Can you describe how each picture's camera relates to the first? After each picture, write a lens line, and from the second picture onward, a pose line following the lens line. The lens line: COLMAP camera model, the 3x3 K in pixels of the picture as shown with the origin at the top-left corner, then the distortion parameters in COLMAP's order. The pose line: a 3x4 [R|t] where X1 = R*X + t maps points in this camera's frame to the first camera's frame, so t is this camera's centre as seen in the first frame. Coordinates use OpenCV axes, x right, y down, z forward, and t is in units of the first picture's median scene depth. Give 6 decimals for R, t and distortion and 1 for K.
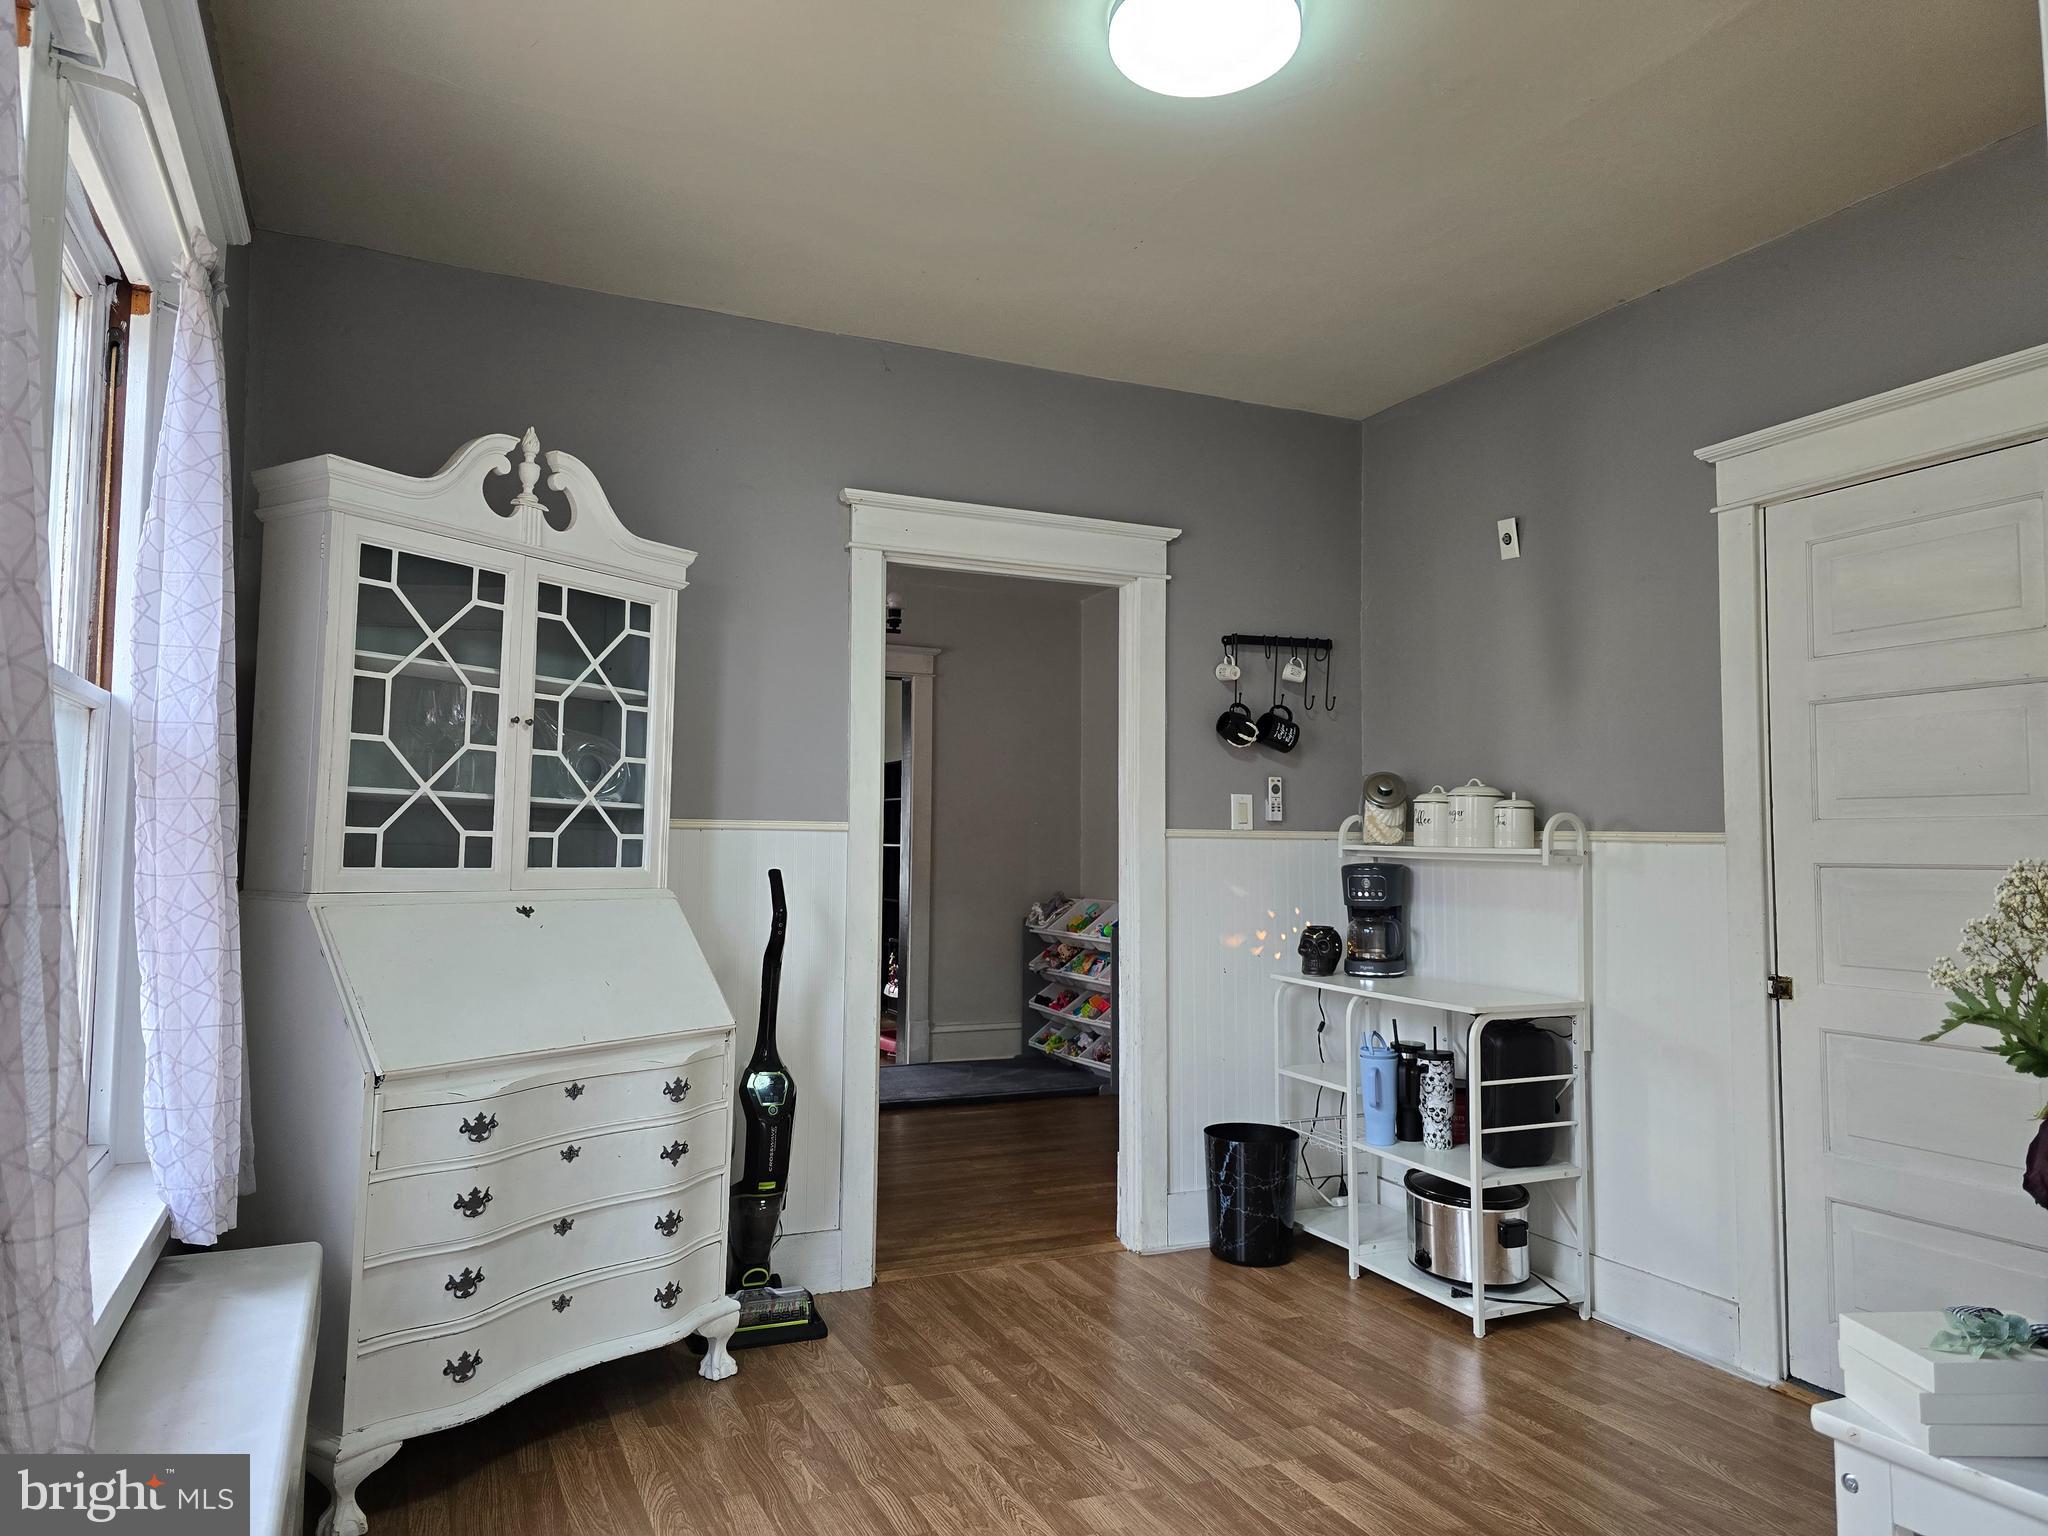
lens RADIAL K [[1360.2, 0, 1024.3], [0, 1360.2, 763.8], [0, 0, 1]] dist [0.055074, -0.054368]
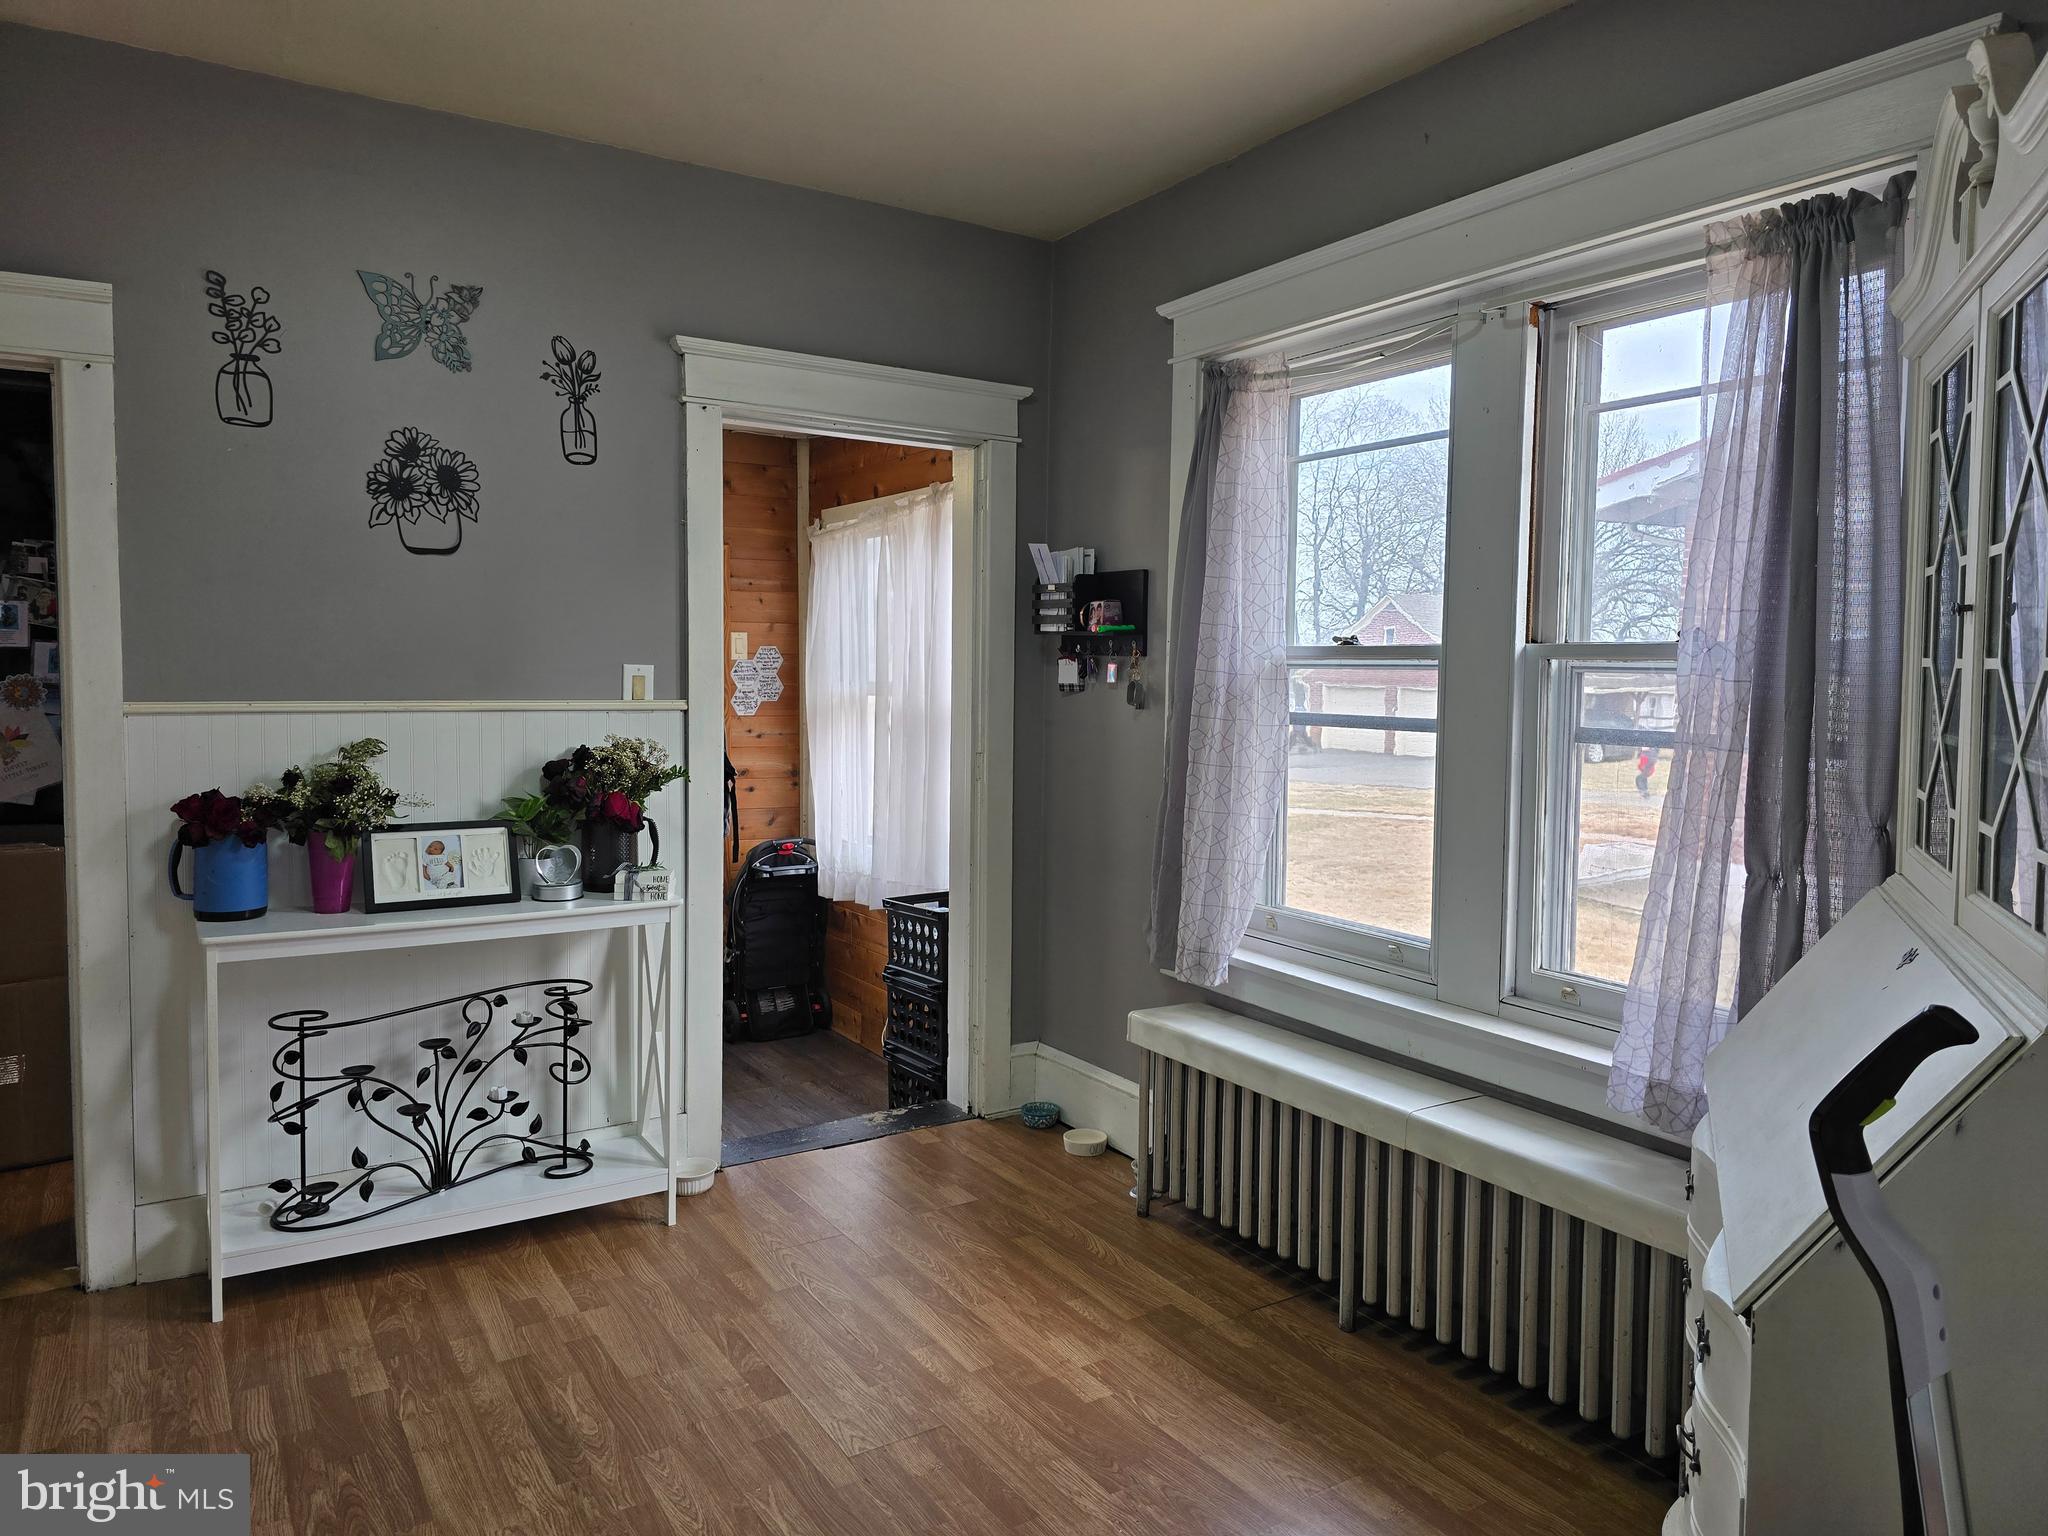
lens RADIAL K [[1360.2, 0, 1027.2], [0, 1360.2, 759.1], [0, 0, 1]] dist [0.055074, -0.054368]
pose [[-0.991988, 0.005810, -0.126197, -0.025618], [0.005774, 0.999983, 0.000650, 0.093863], [0.126198, -0.000084, -0.992005, 2.043803]]
